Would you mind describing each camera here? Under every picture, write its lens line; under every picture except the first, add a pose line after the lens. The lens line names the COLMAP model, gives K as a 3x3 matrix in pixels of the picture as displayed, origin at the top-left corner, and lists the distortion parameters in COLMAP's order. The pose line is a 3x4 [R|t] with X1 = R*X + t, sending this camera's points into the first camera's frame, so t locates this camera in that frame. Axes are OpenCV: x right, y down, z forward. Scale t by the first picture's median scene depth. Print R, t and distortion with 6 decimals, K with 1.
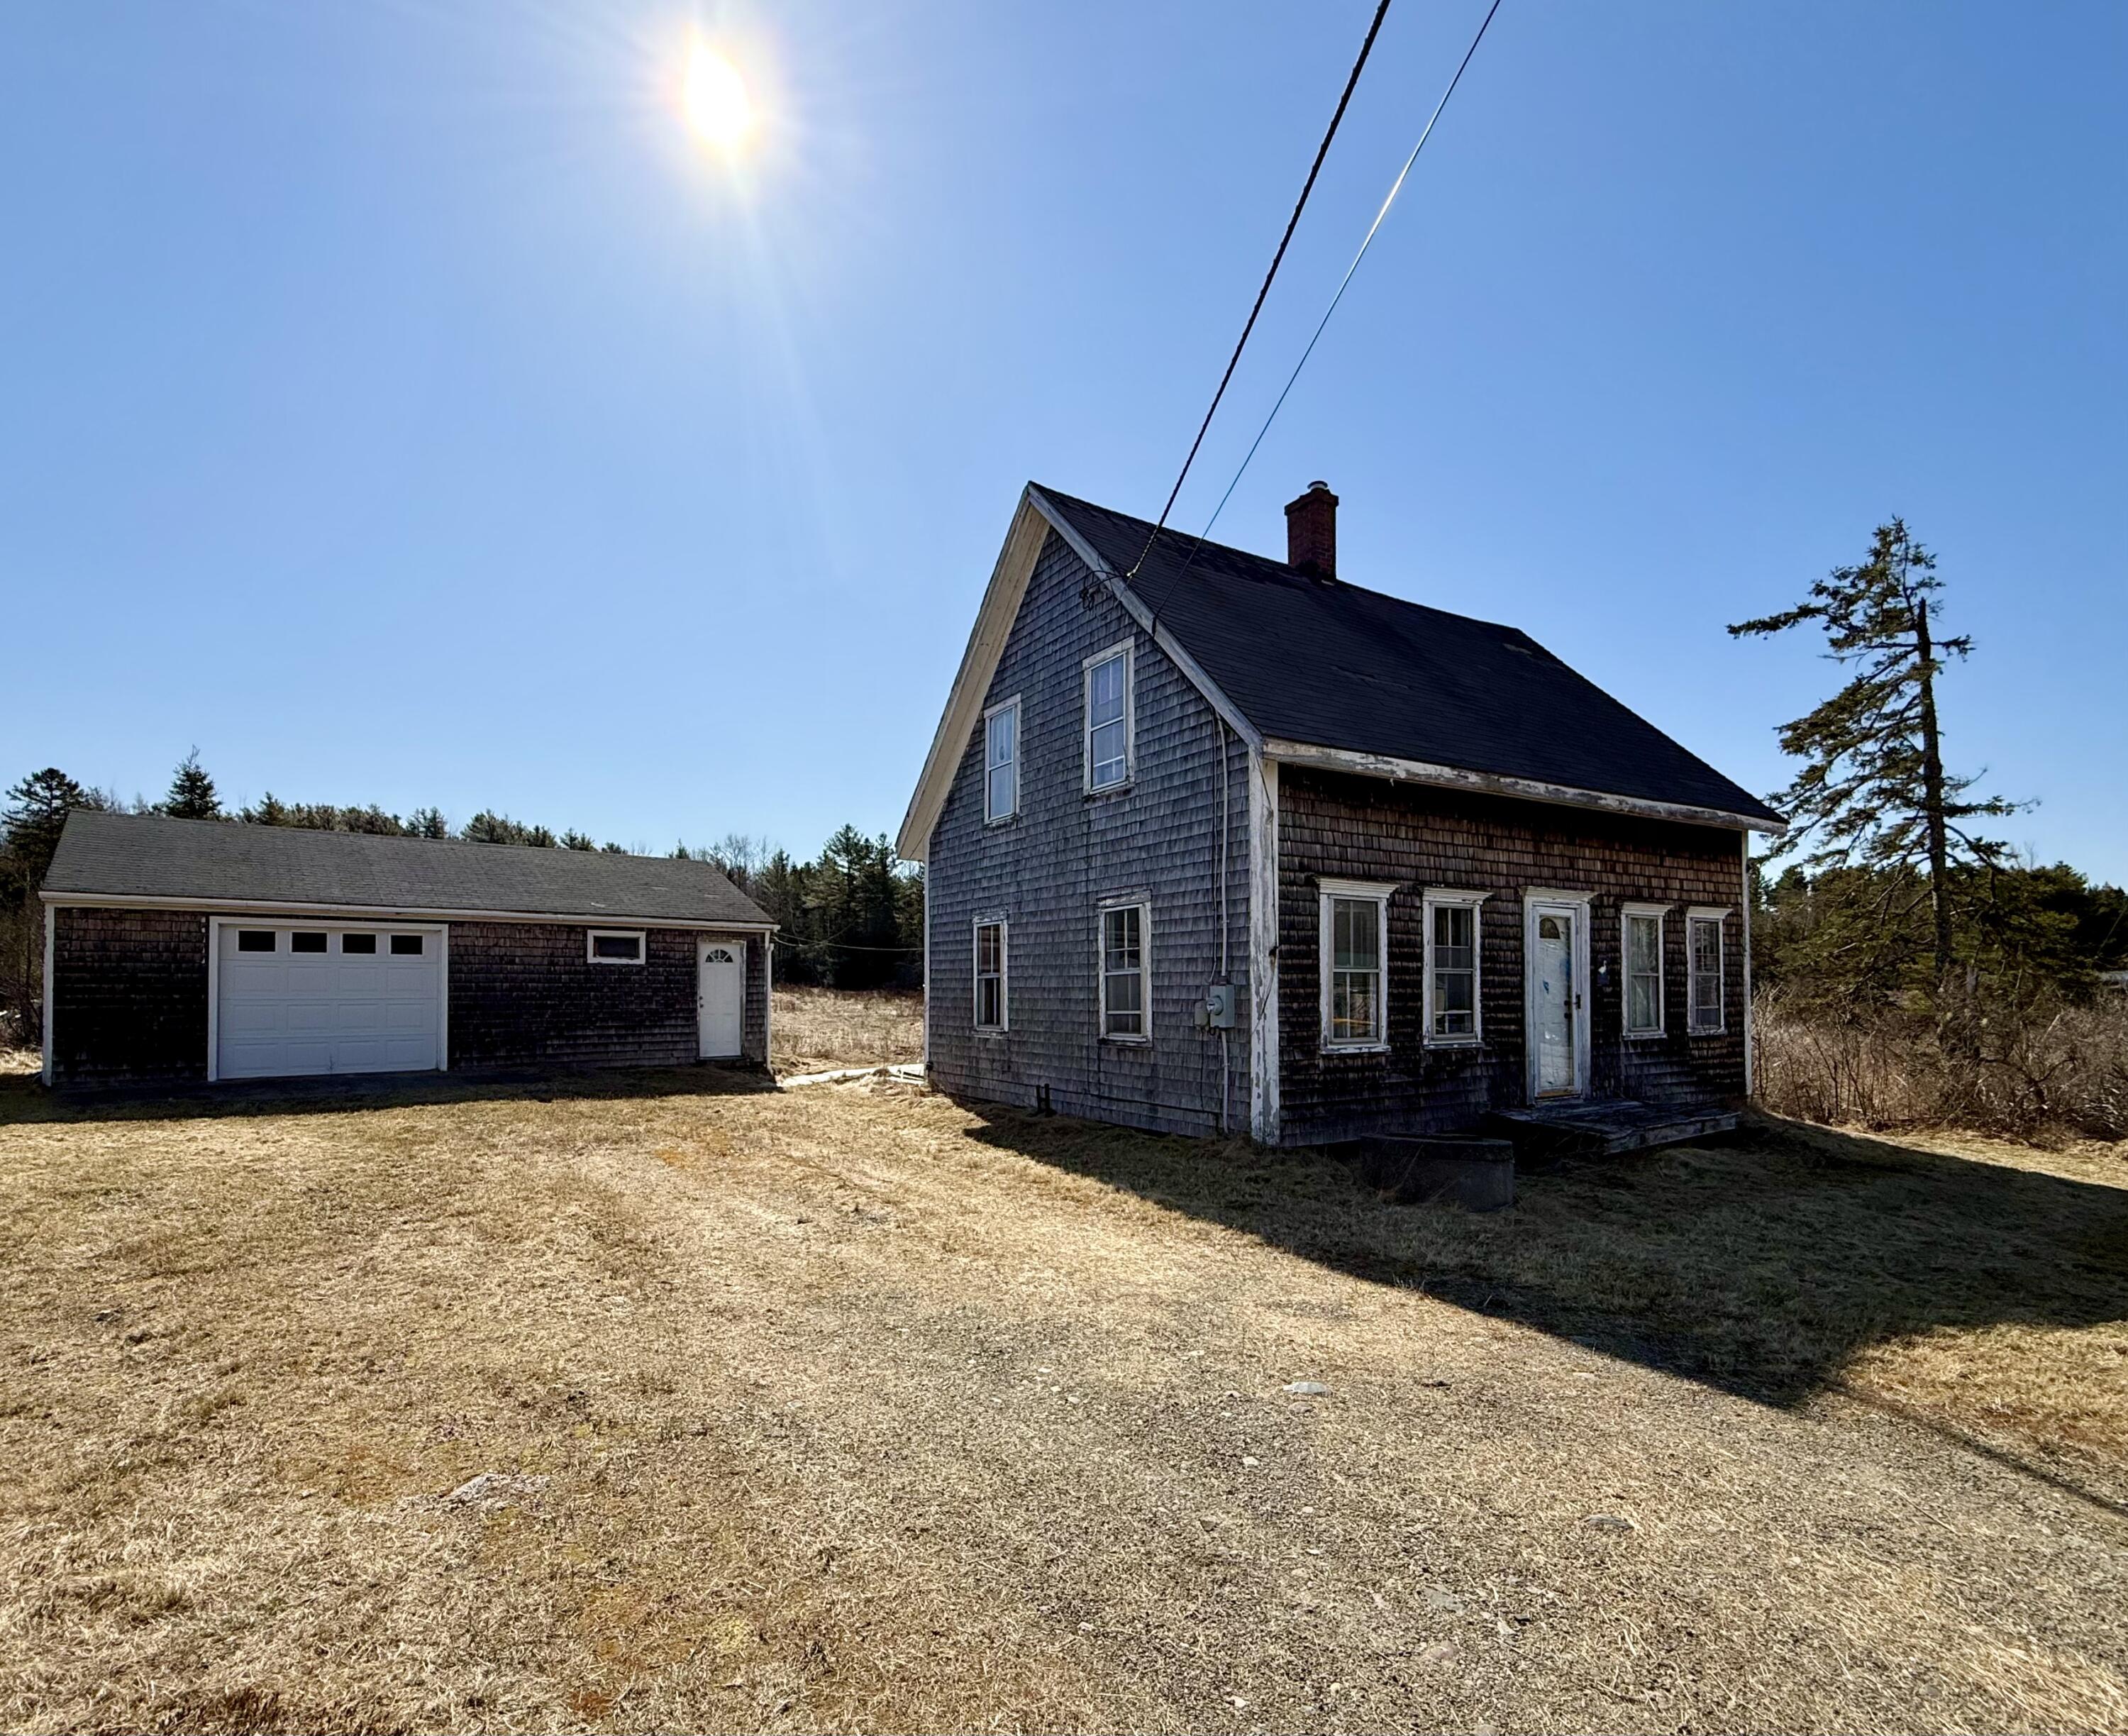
lens RADIAL K [[1000.2, 0, 974.3], [0, 1000.2, 973.4], [0, 0, 1]] dist [-0.009508, 0.002492]
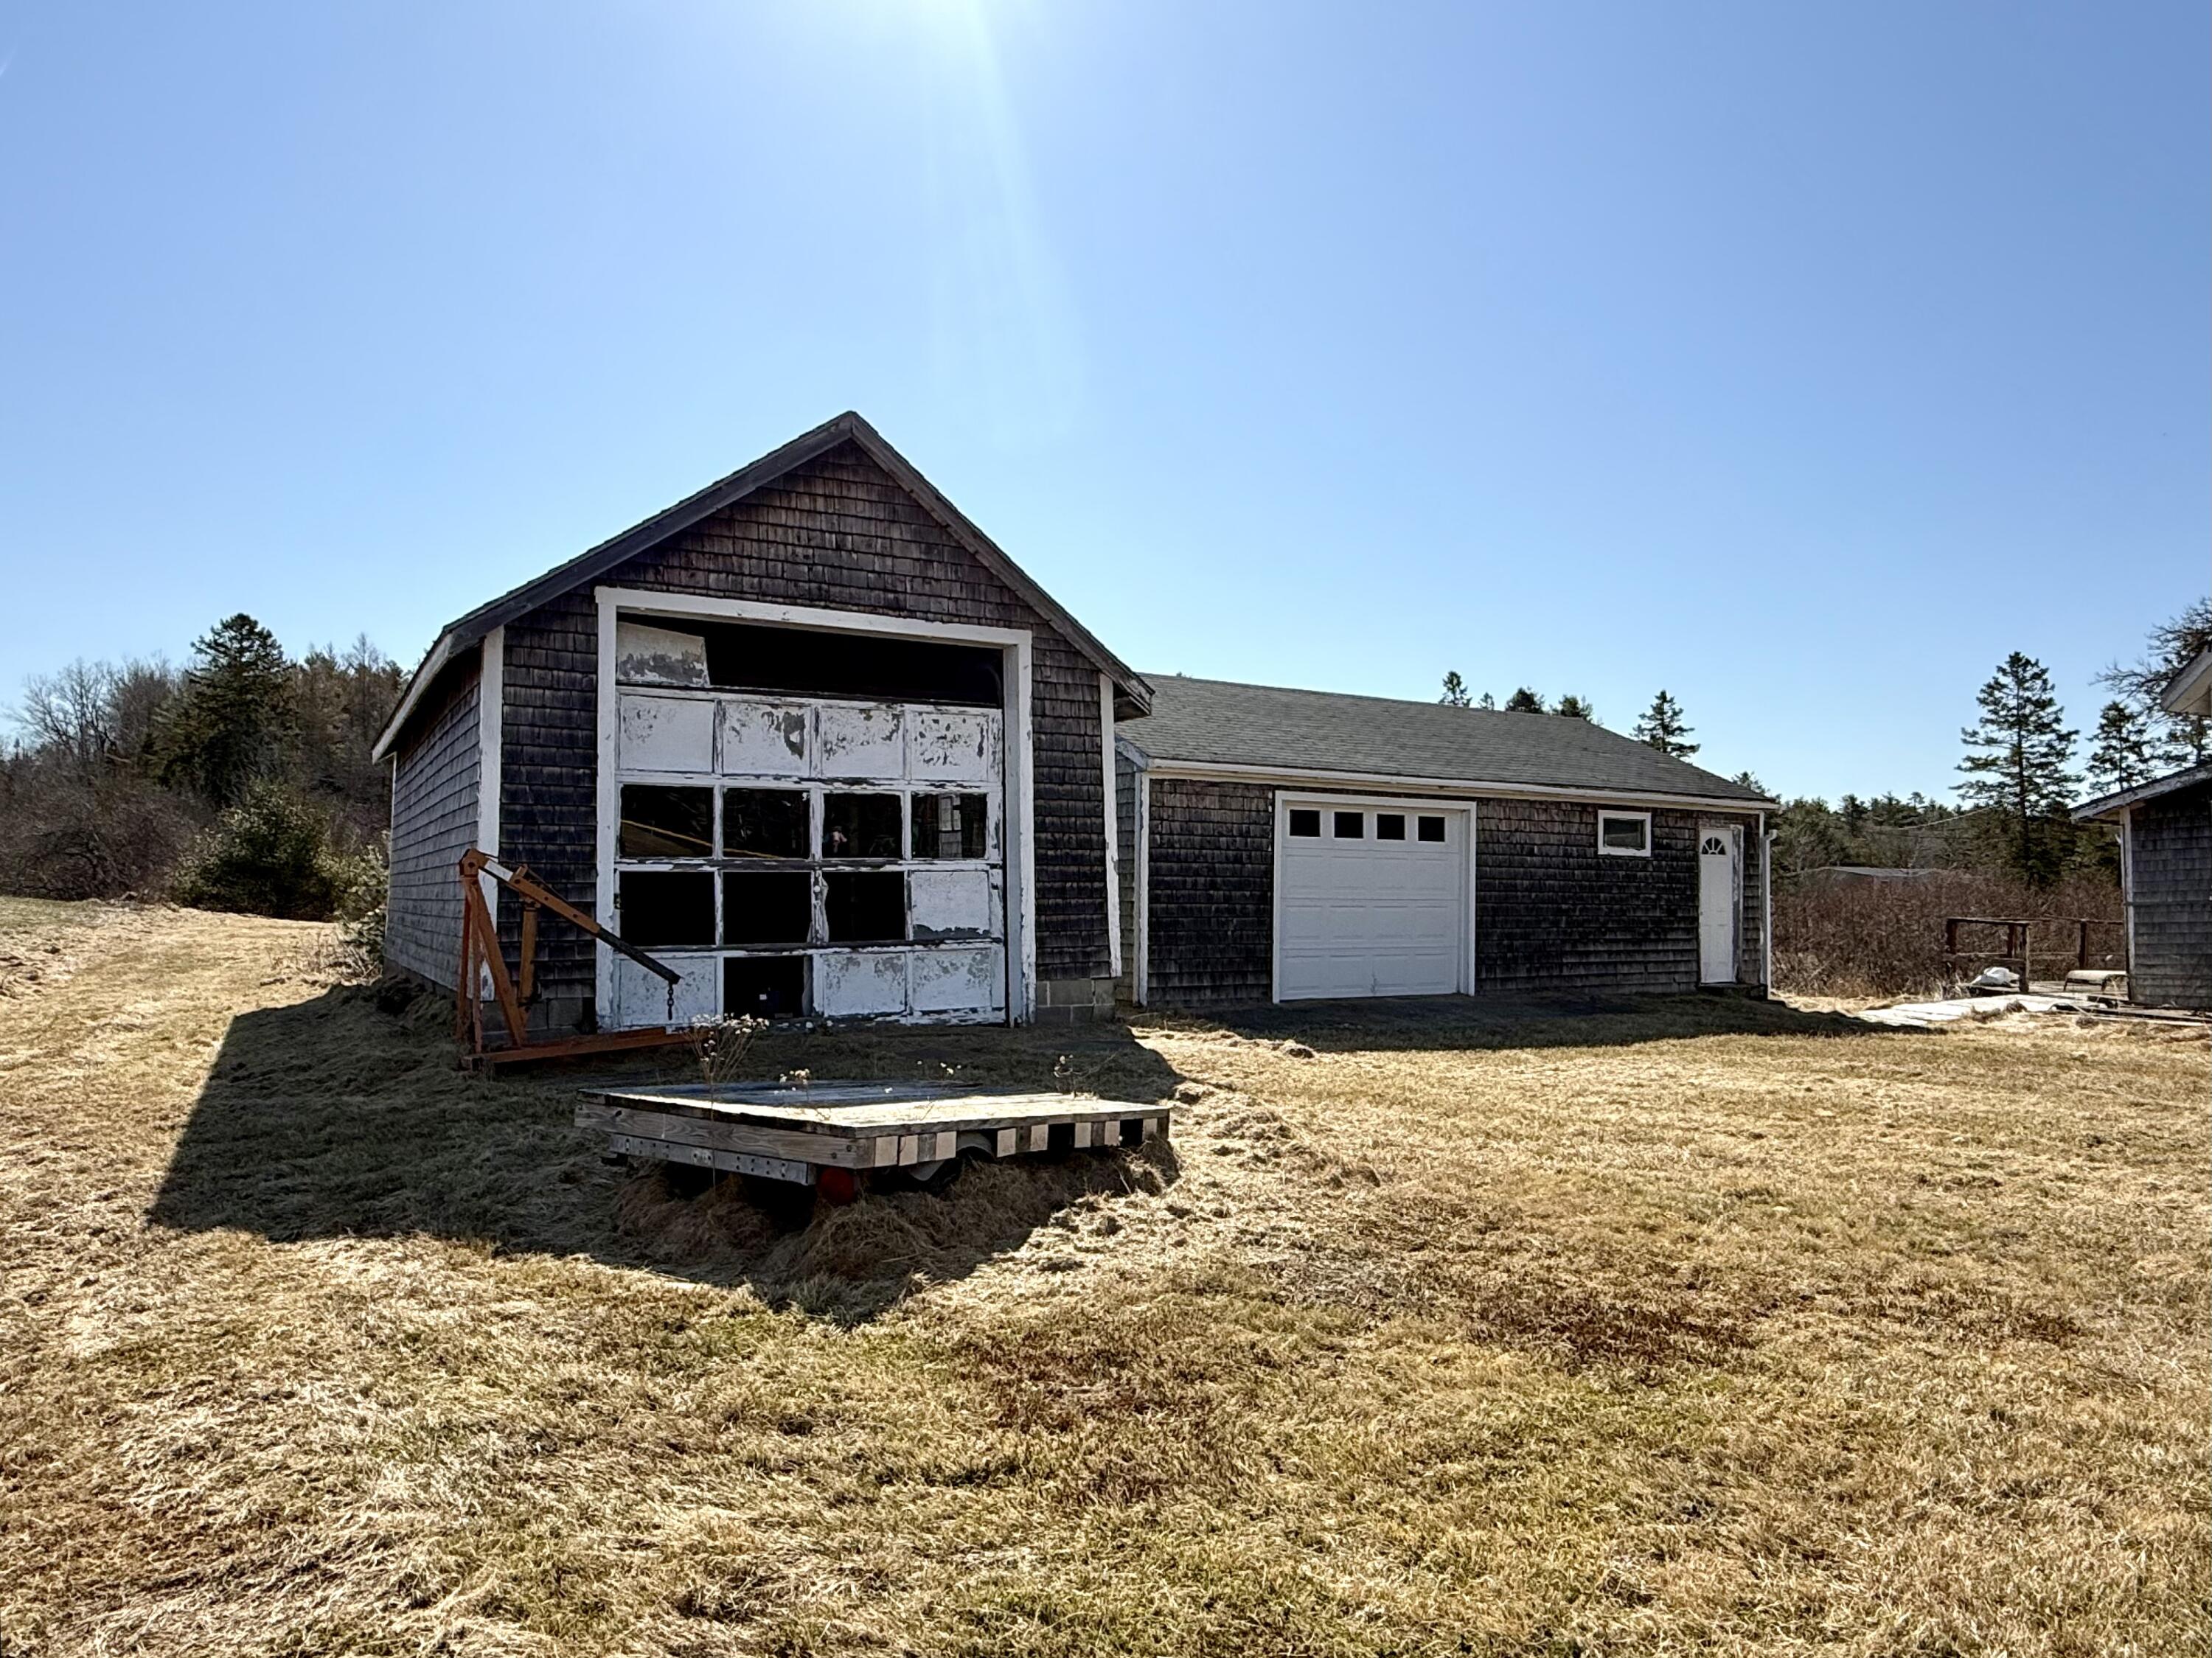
lens RADIAL K [[1376.7, 0, 1089.9], [0, 1376.7, 857.1], [0, 0, 1]] dist [-0.008355, -0.002907]
pose [[0.992720, 0.004302, -0.120368, -0.931674], [-0.006088, 0.999877, -0.014478, 0.013115], [0.120291, 0.015106, 0.992624, -0.091163]]
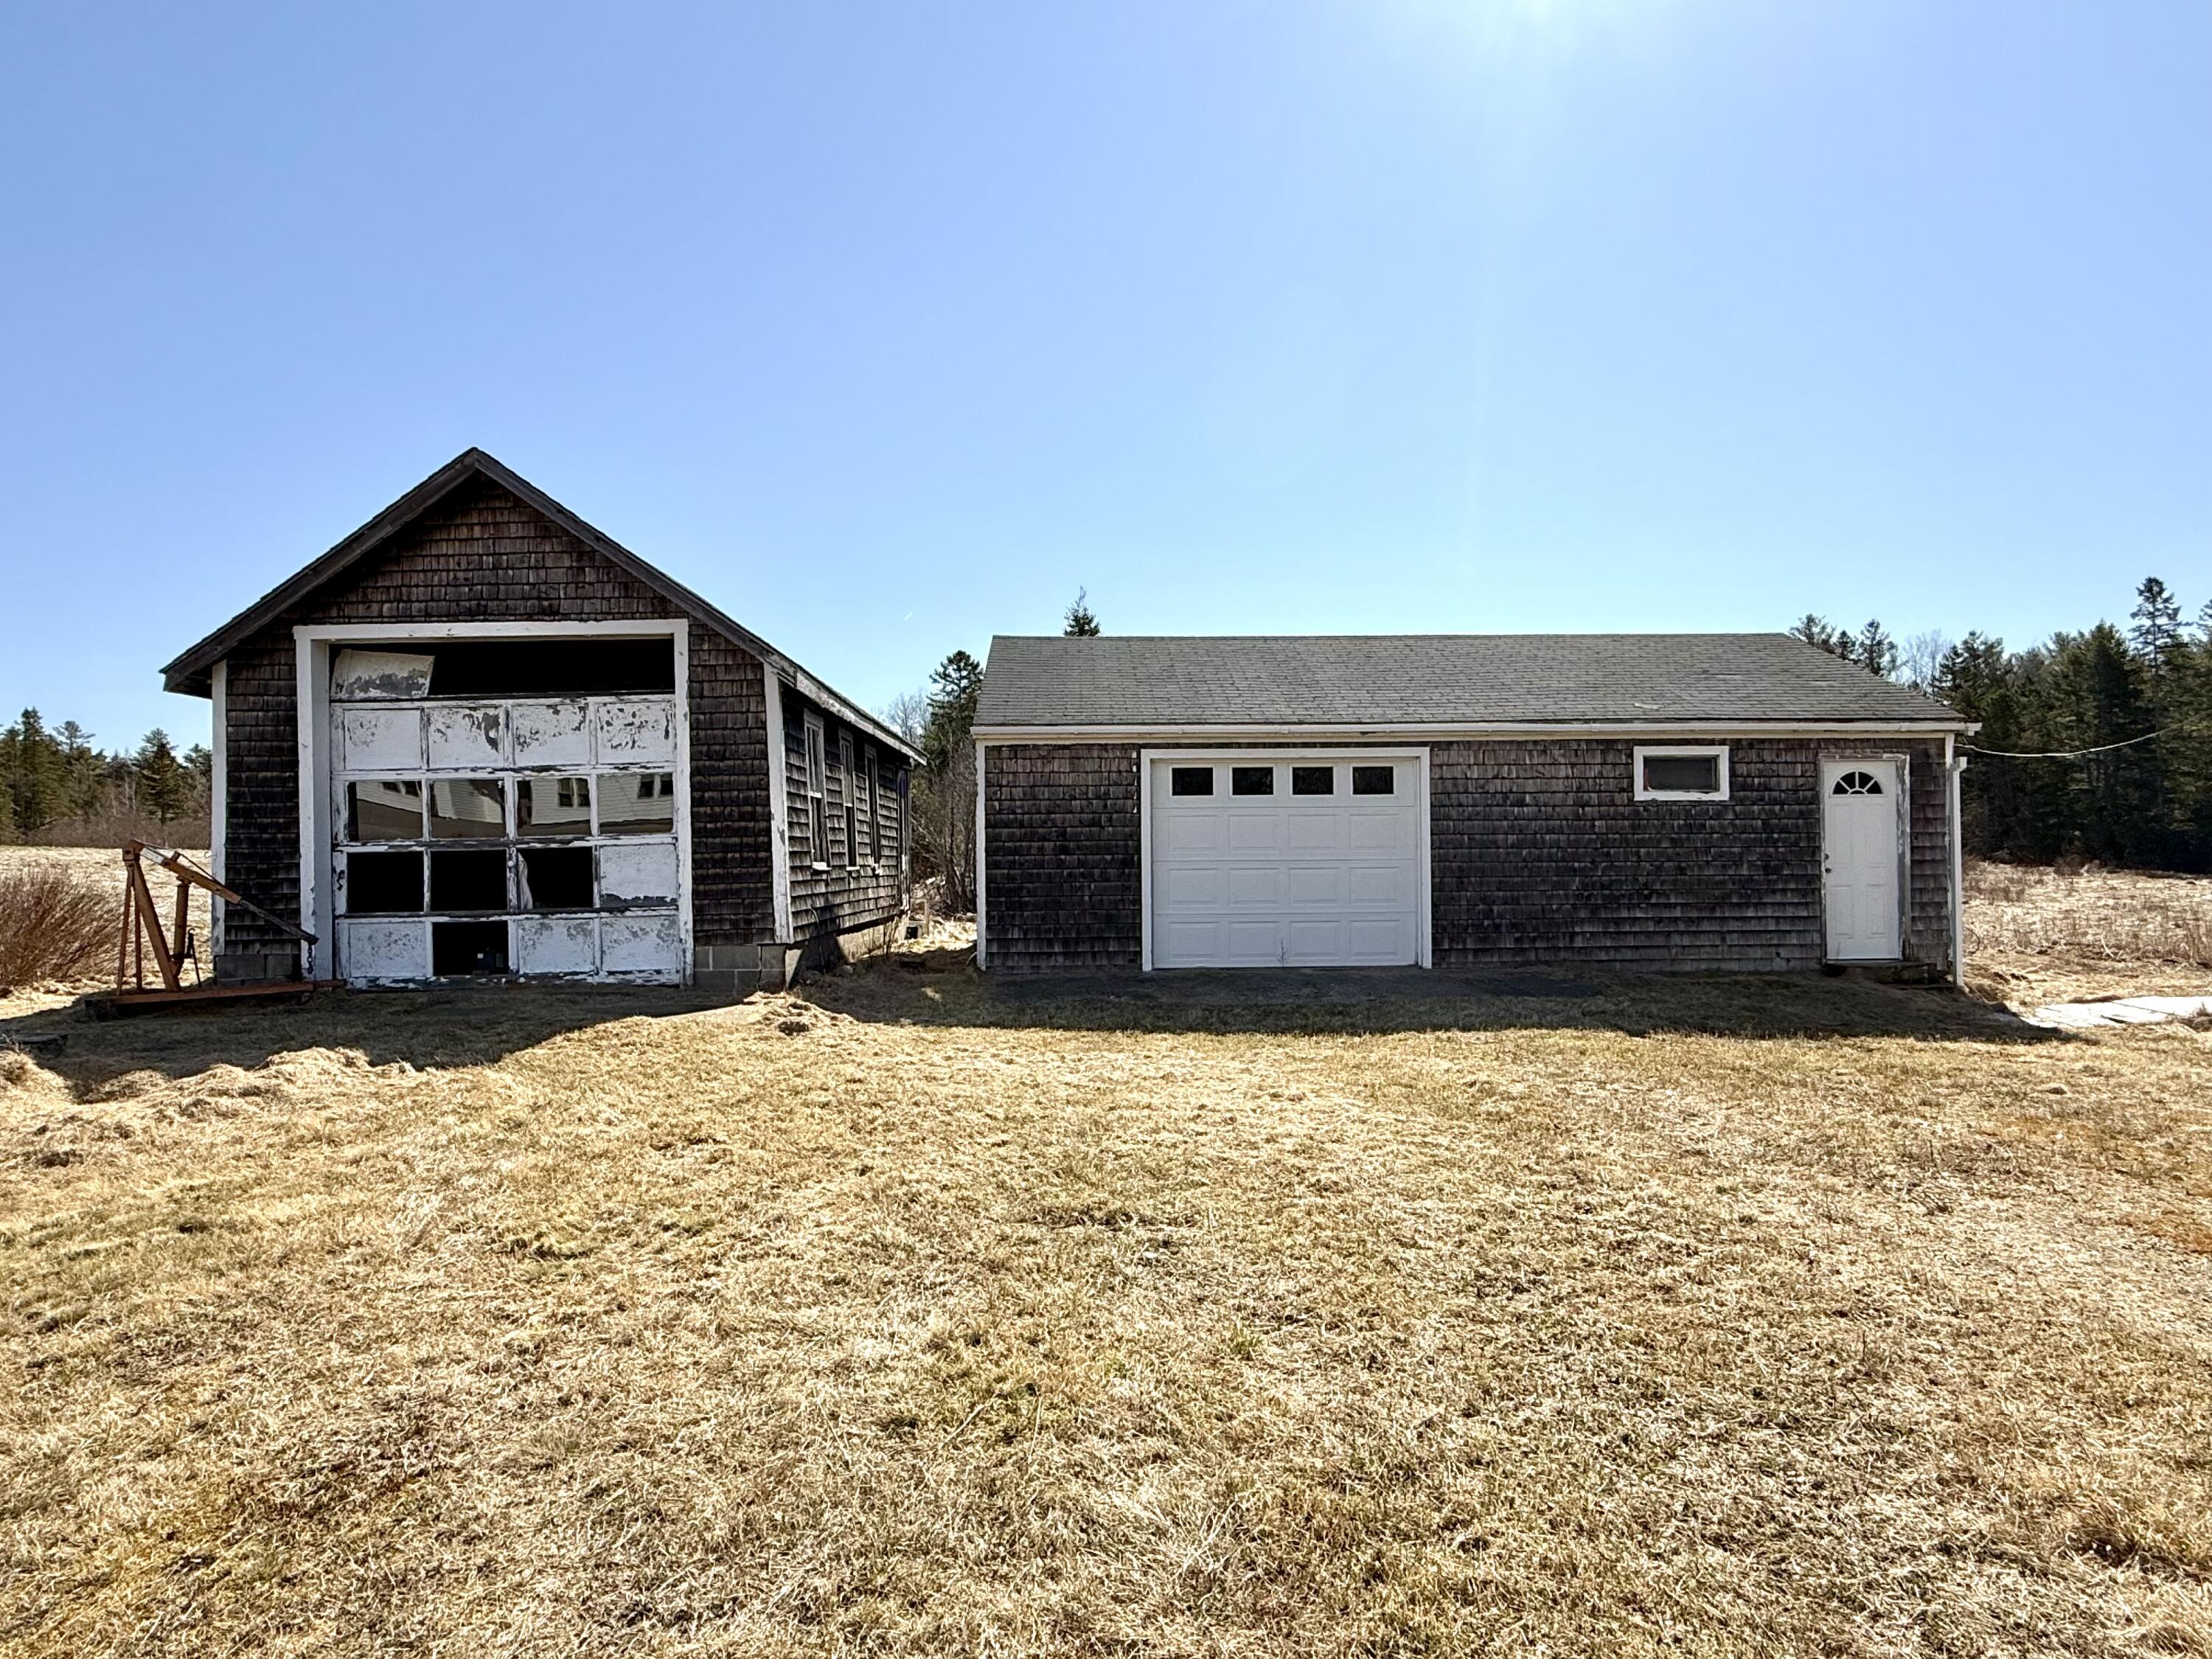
lens RADIAL K [[1226.5, 0, 1112.0], [0, 1226.5, 838.1], [0, 0, 1]] dist [0.000605, -0.000835]
pose [[0.810216, -0.017069, -0.585883, -0.301068], [0.017921, 0.999830, -0.004347, 0.014778], [0.585857, -0.006977, 0.810384, 0.295487]]
